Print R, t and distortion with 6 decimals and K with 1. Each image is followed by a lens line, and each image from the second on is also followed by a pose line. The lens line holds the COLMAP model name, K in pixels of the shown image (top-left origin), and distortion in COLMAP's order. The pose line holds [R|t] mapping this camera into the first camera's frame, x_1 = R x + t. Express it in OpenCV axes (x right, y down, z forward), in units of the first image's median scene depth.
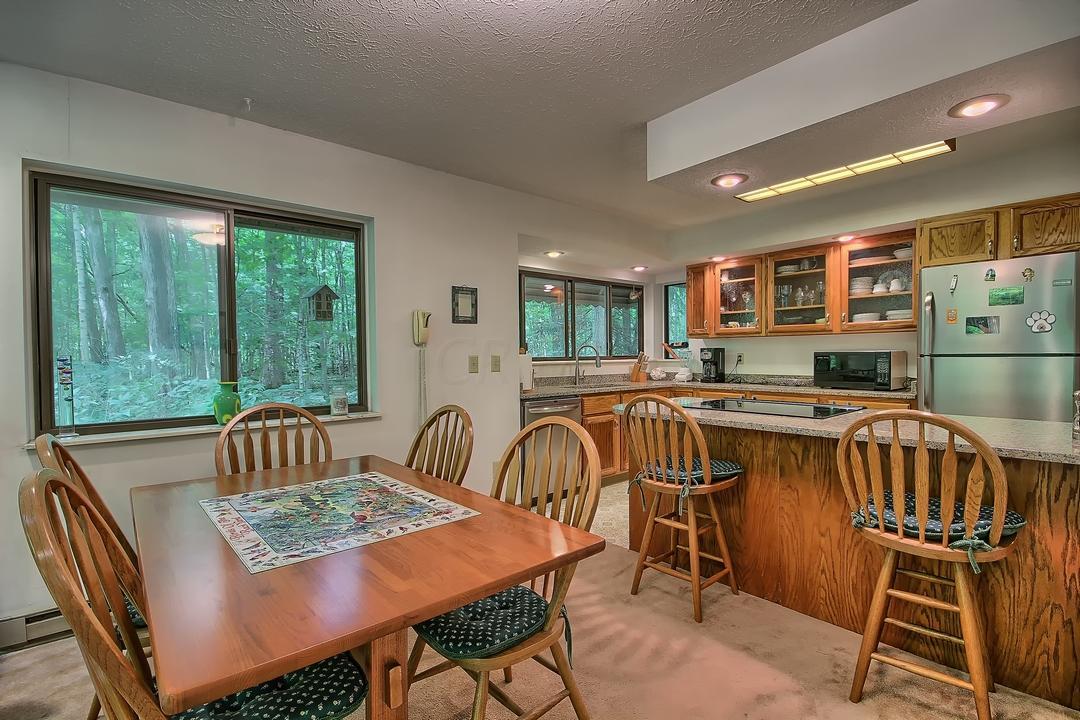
lens RADIAL K [[496.2, 0, 540.7], [0, 496.2, 365.2], [0, 0, 1]] dist [0.003906, -0.011137]
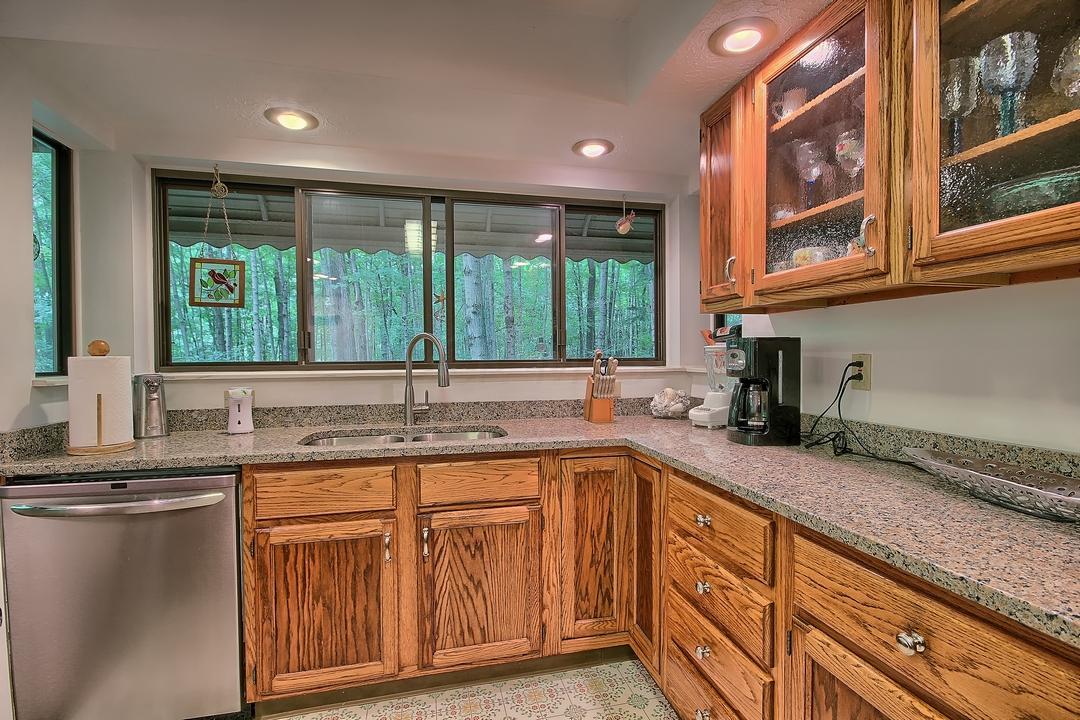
lens RADIAL K [[496.2, 0, 540.7], [0, 496.2, 365.2], [0, 0, 1]] dist [0.003906, -0.011137]
pose [[0.890540, 0.007186, -0.454848, 0.369034], [-0.008604, 0.999962, -0.001048, -0.013303], [0.454824, 0.004847, 0.890568, 0.637561]]
